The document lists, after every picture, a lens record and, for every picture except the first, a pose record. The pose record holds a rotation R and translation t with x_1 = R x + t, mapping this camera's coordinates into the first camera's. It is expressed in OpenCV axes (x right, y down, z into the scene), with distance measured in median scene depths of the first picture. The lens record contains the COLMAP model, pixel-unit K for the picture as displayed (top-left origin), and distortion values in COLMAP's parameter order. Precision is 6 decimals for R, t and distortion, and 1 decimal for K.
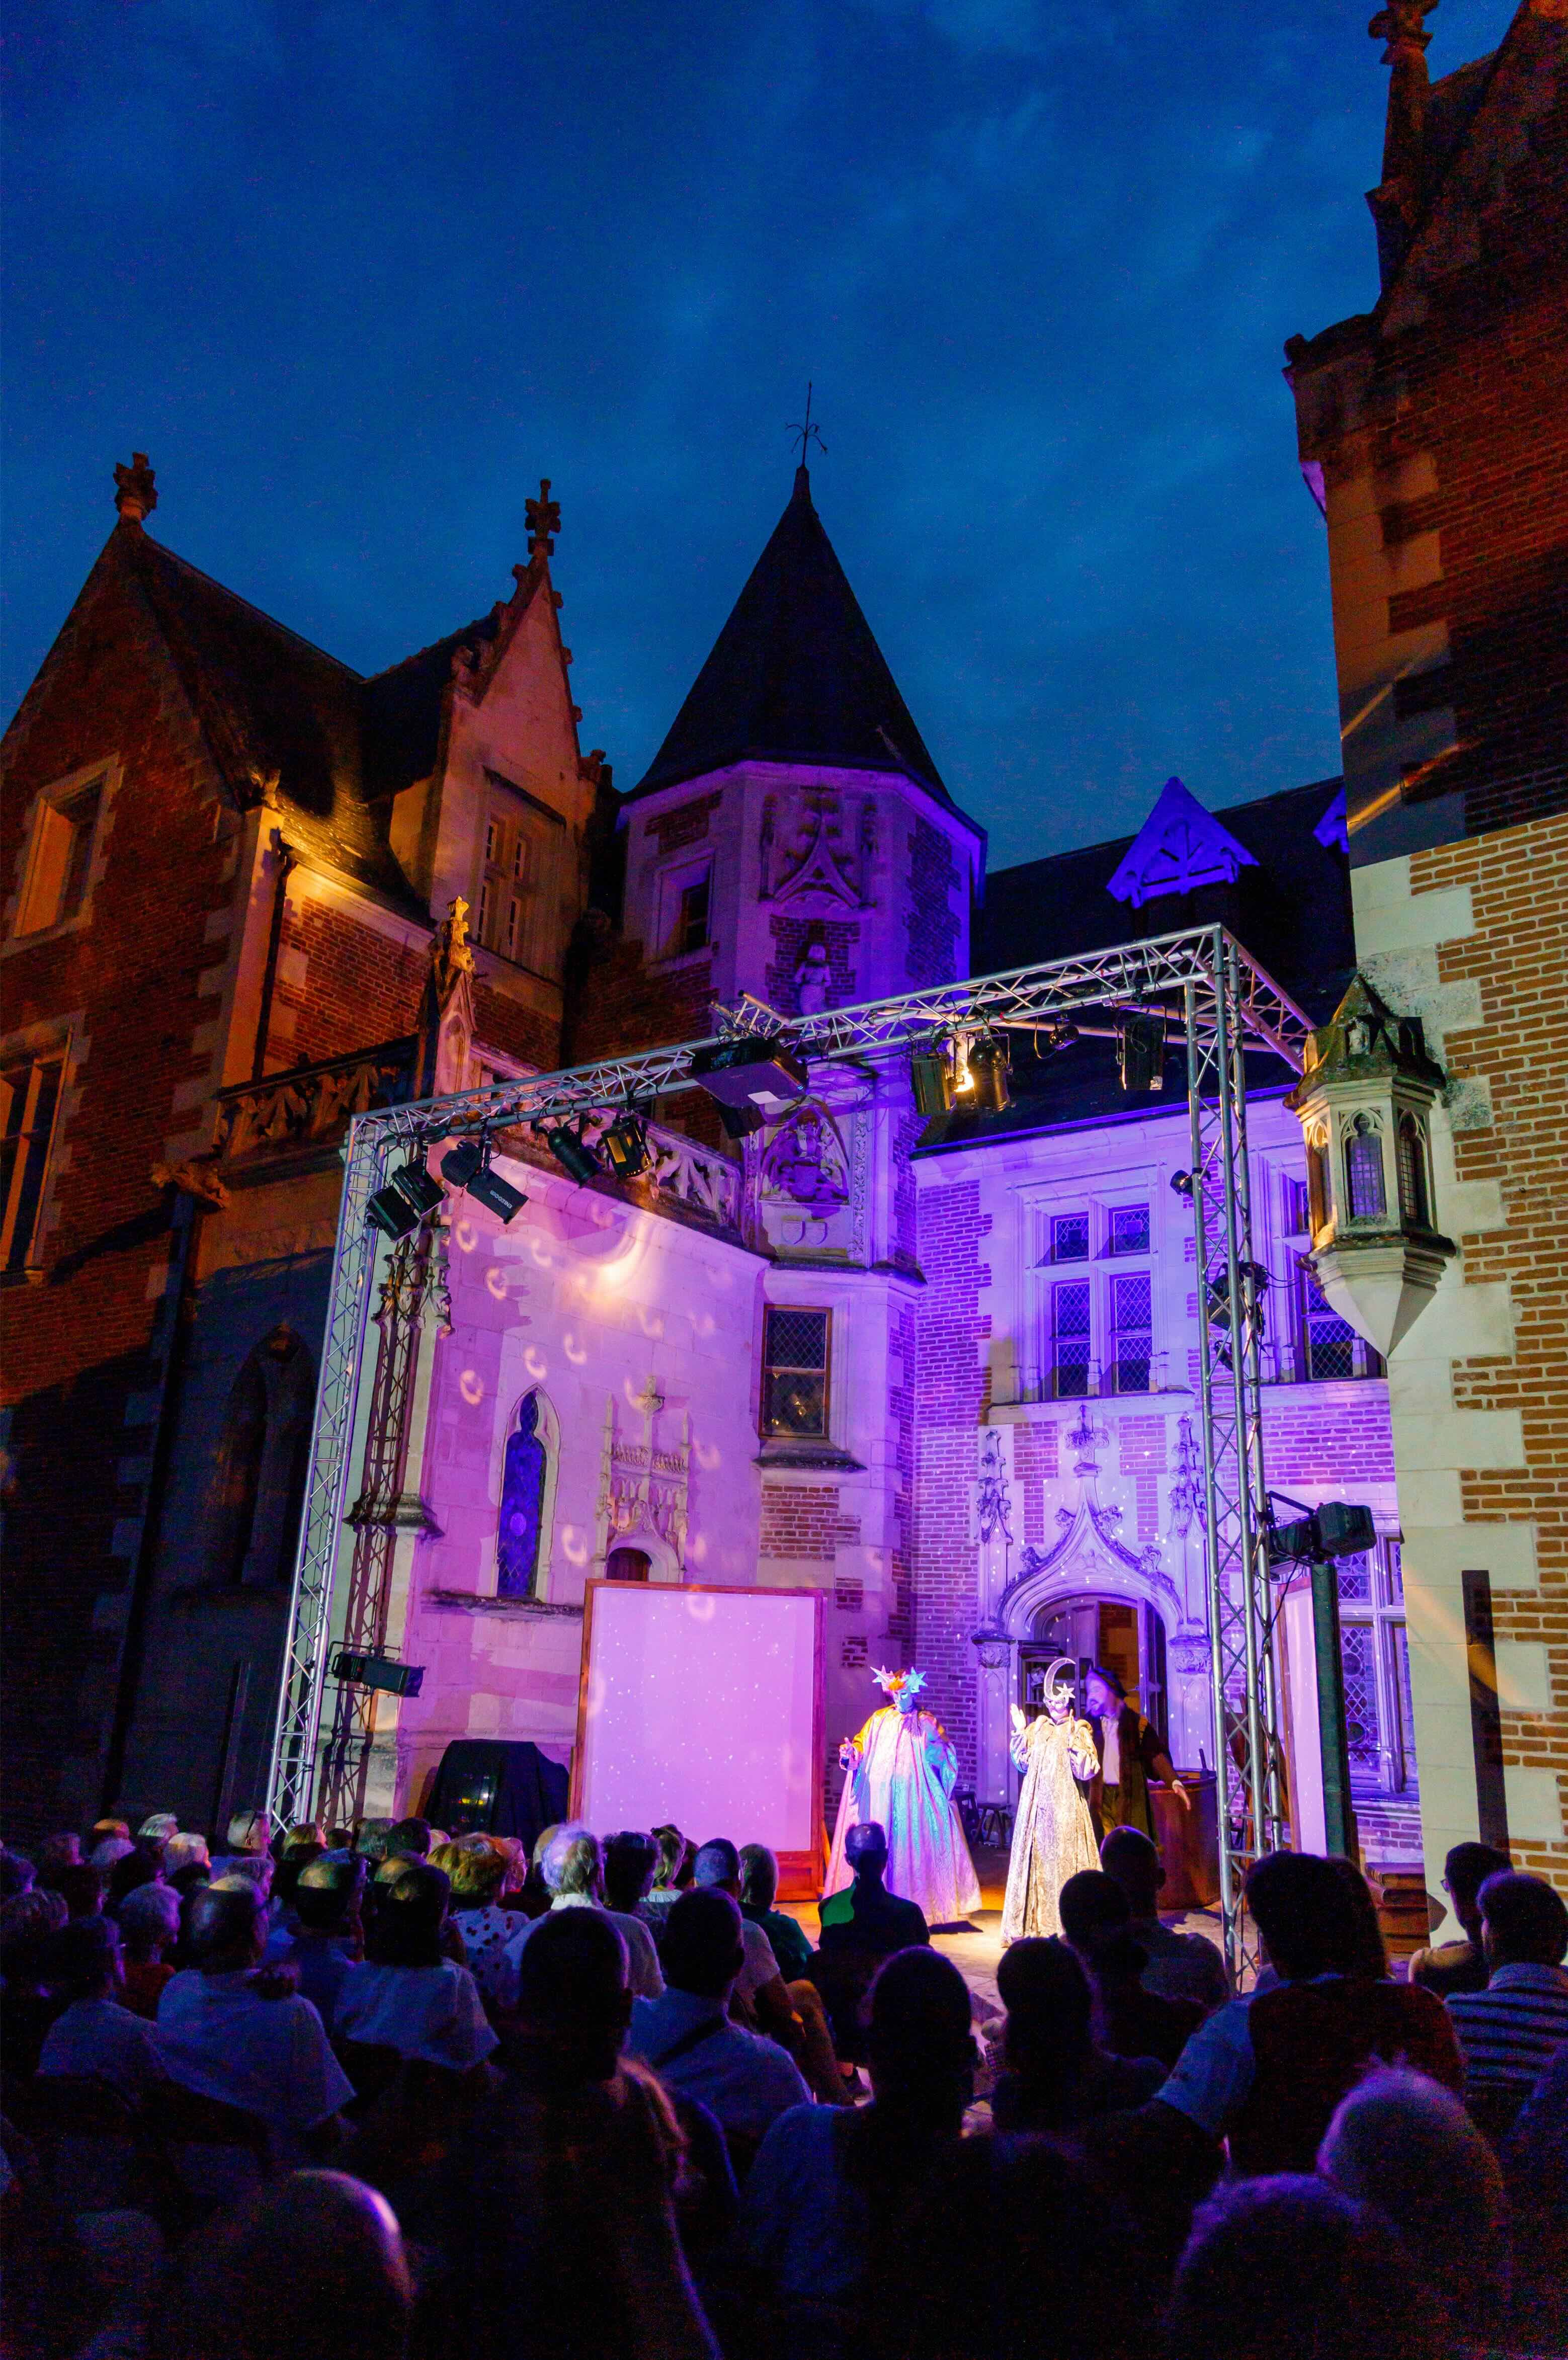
lens RADIAL K [[1566.7, 0, 784.0], [0, 1566.7, 1180.0], [0, 0, 1]] dist [0.003409, 0.004051]
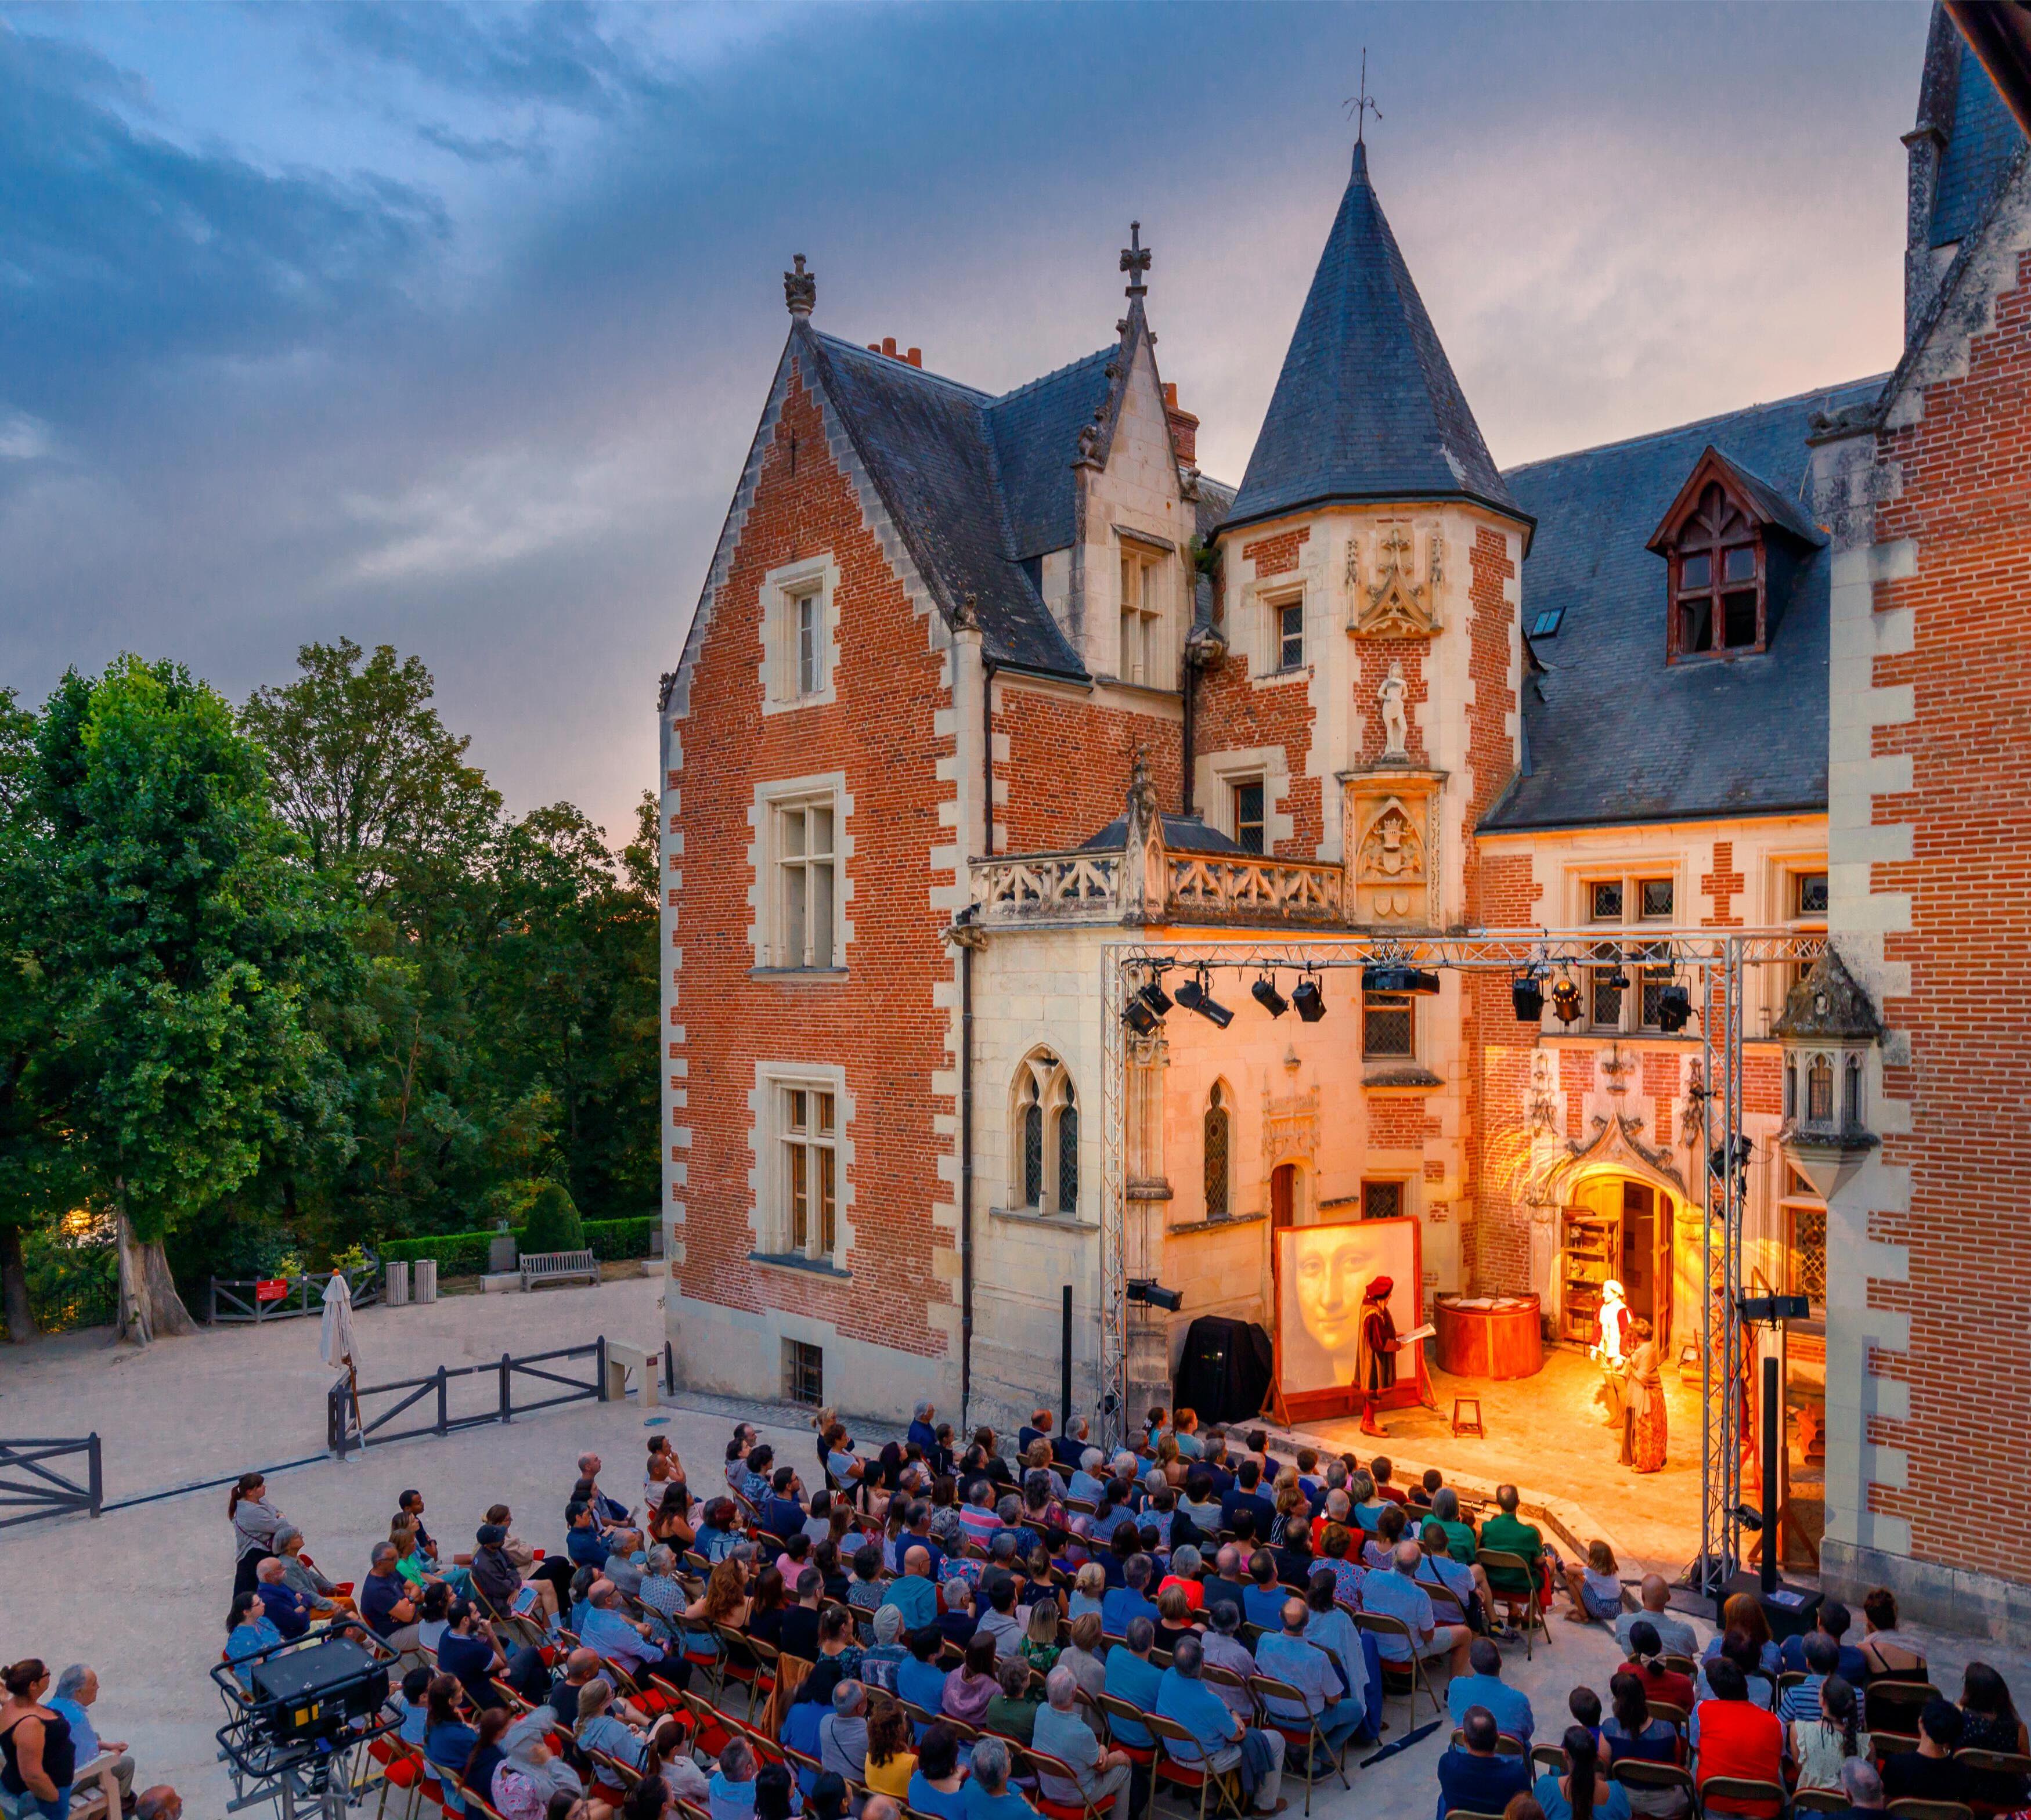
lens RADIAL K [[1543.2, 0, 1013.4], [0, 1543.2, 953.3], [0, 0, 1]] dist [0.002673, -0.009394]
pose [[0.984133, -0.035641, -0.173816, -0.092156], [0.085105, 0.954395, 0.286158, -0.392961], [0.155690, -0.296411, 0.942285, -0.328951]]
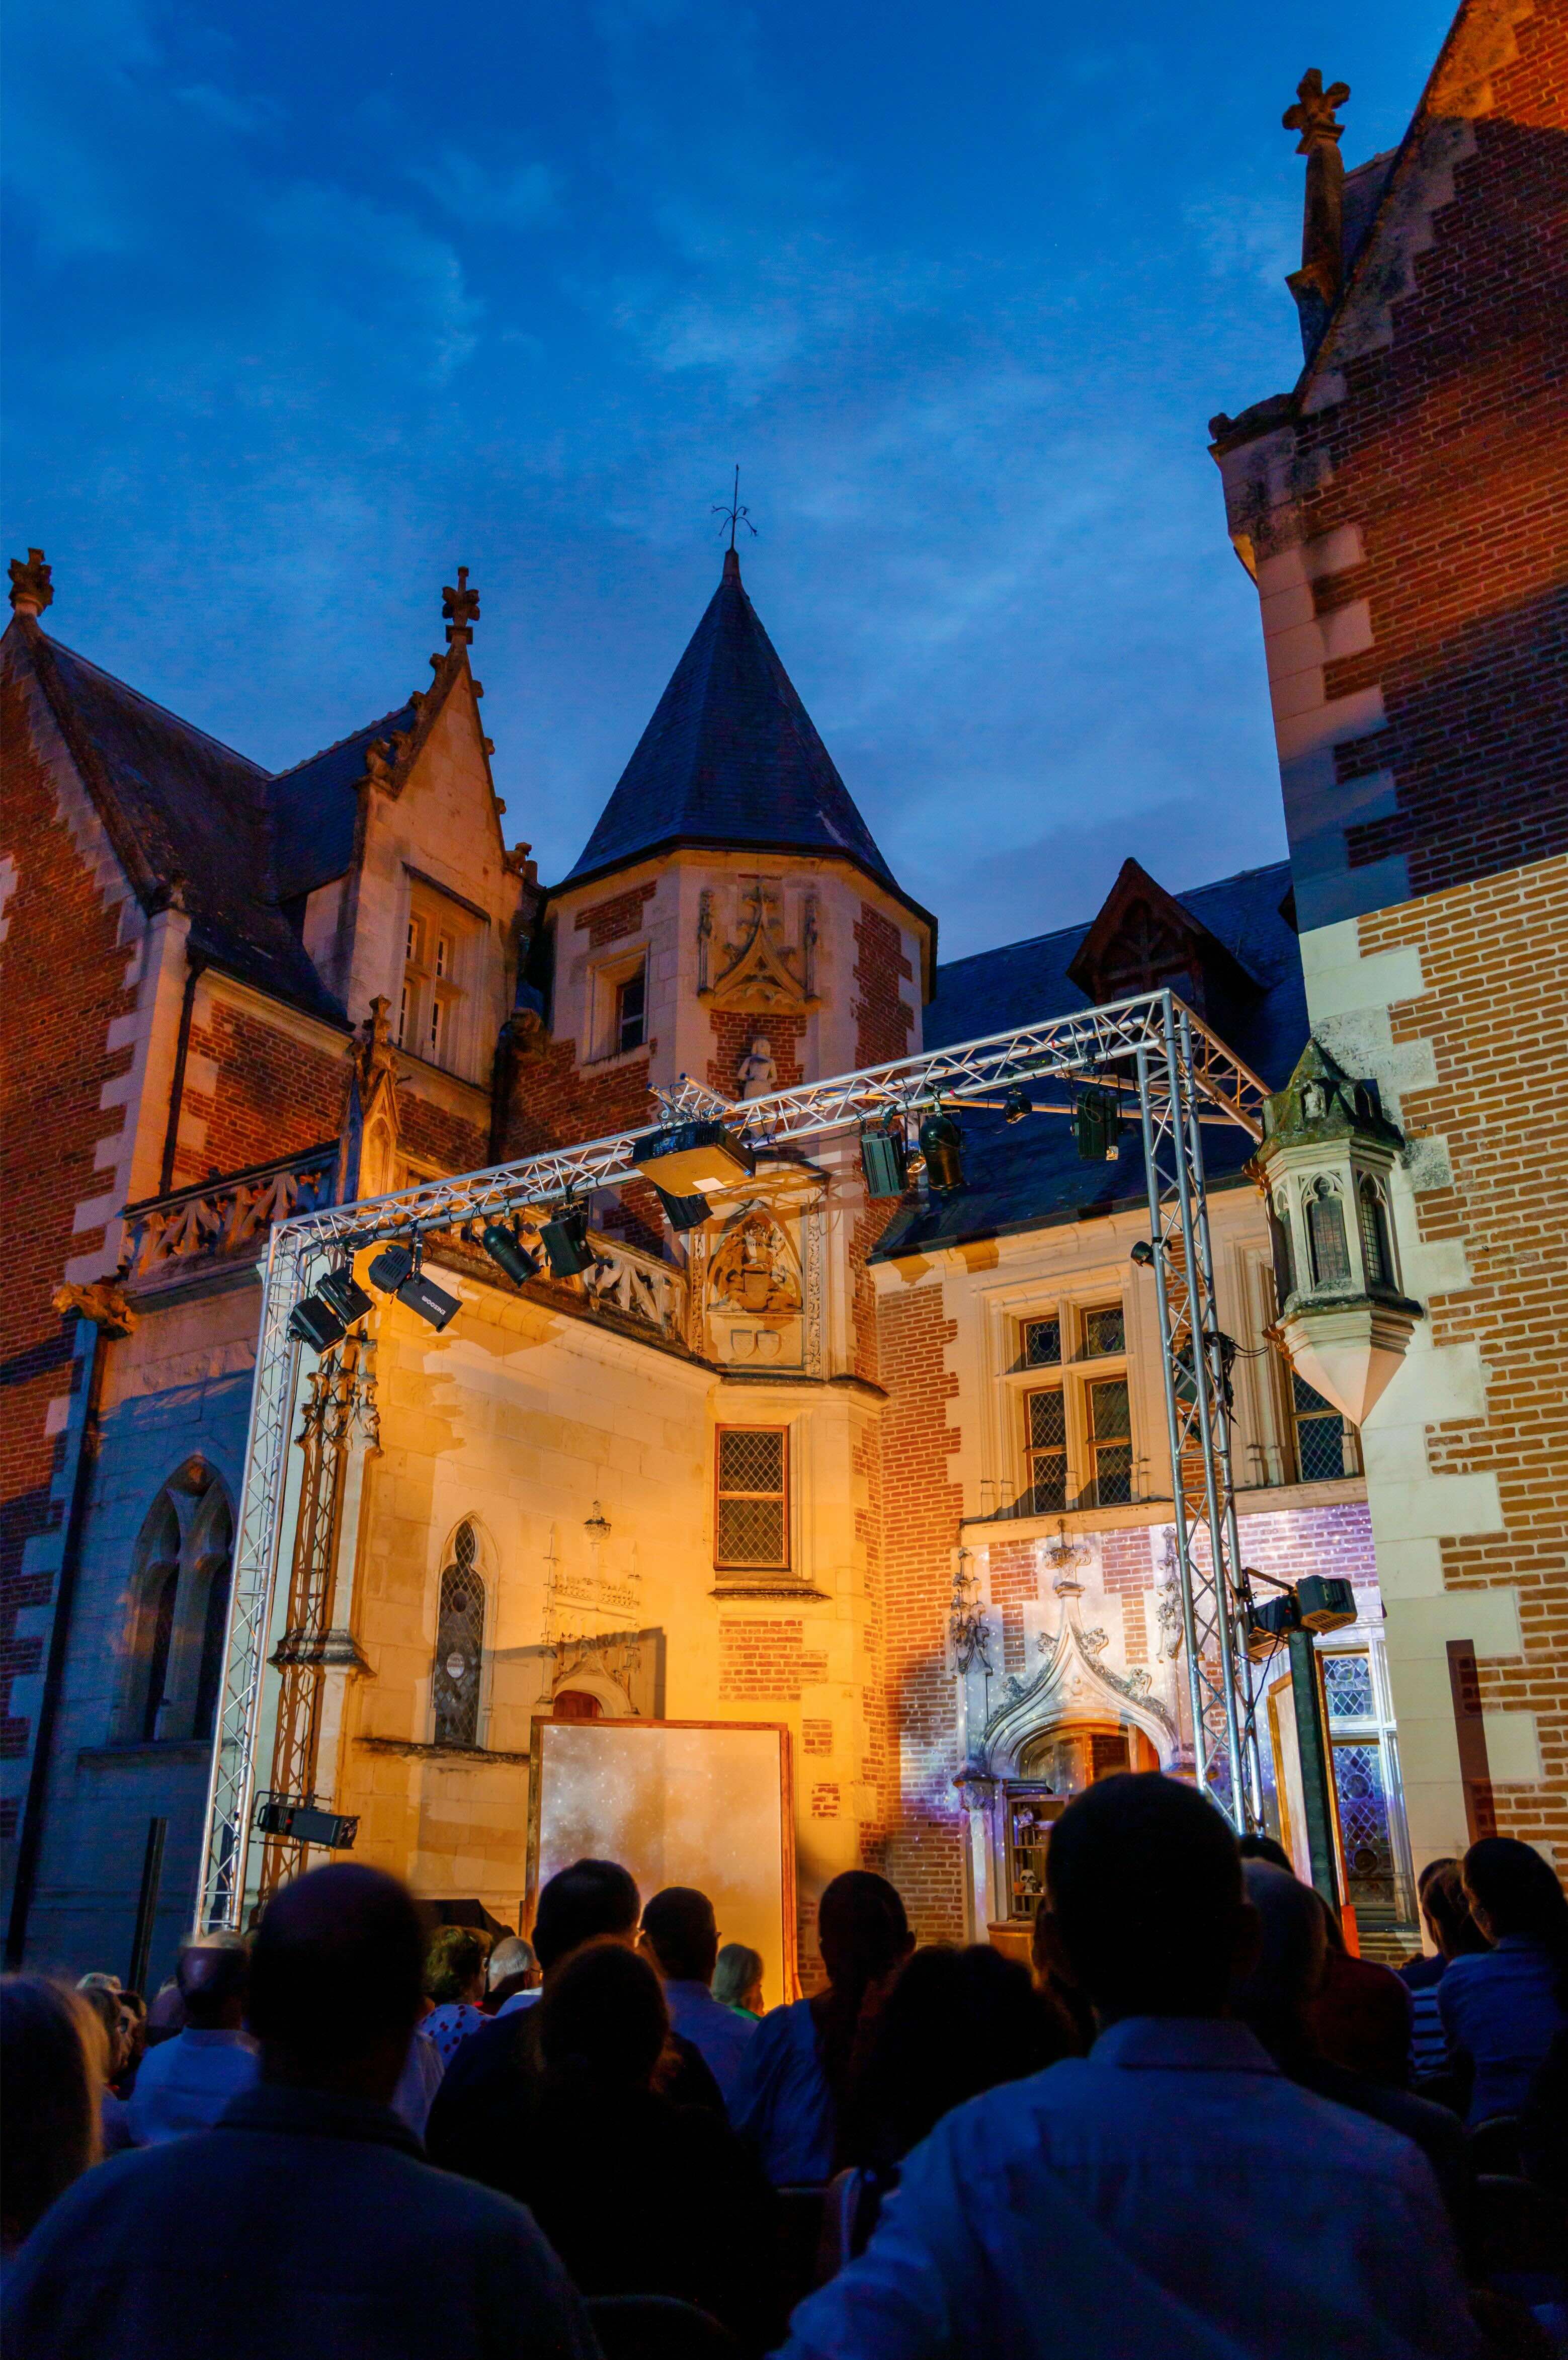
lens RADIAL K [[1737.0, 0, 784.0], [0, 1737.0, 1180.0], [0, 0, 1]] dist [-0.004904, -0.000101]
pose [[0.999096, -0.028510, 0.031542, -0.000713], [0.030904, 0.996457, -0.078217, 0.020710], [-0.029201, 0.079121, 0.996437, -0.043307]]
